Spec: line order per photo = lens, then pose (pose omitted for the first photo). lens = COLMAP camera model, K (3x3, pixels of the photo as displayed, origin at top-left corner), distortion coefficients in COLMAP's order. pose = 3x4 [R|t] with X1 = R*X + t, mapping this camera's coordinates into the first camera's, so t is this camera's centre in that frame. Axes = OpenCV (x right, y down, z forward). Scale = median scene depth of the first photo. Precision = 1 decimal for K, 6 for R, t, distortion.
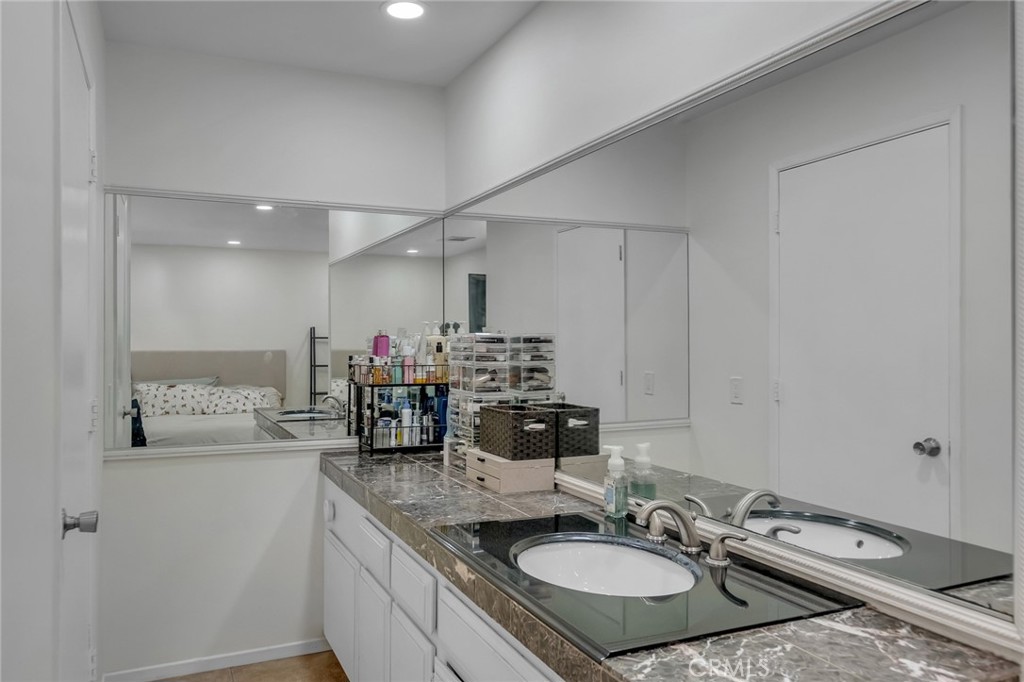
lens RADIAL K [[763.2, 0, 511.5], [0, 763.2, 341.1], [0, 0, 1]] dist [0.005318, 0.000584]
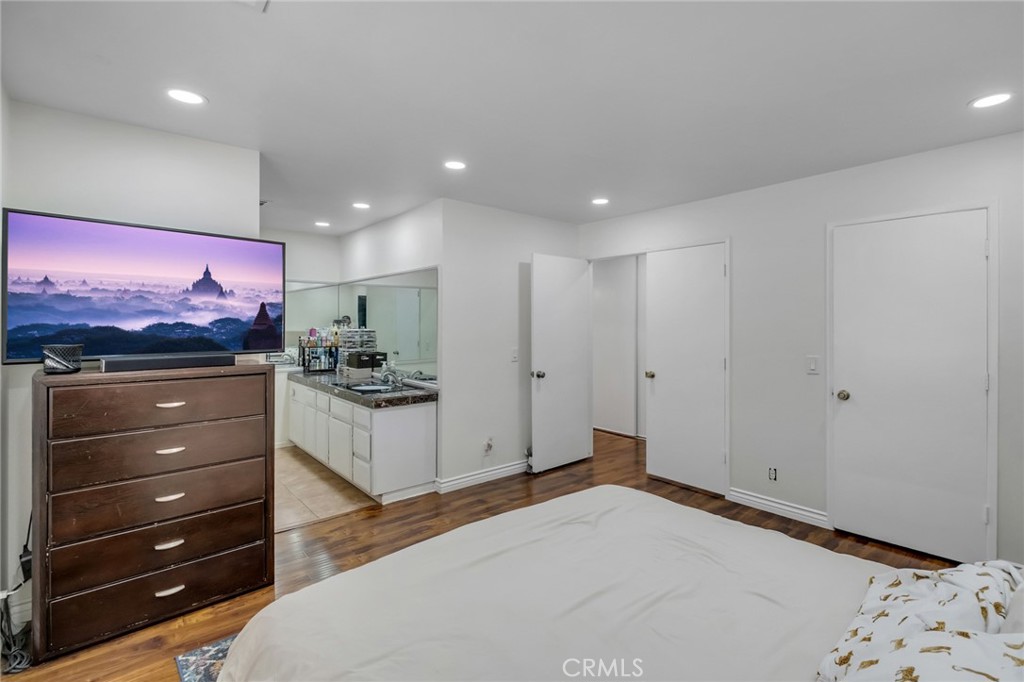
lens RADIAL K [[453.9, 0, 549.0], [0, 453.9, 319.0], [0, 0, 1]] dist [-0.000827, -0.000057]
pose [[0.949985, 0.002266, 0.312288, 0.131657], [-0.000512, 0.999984, -0.005698, -0.036790], [-0.312296, 0.005253, 0.949970, -0.851843]]
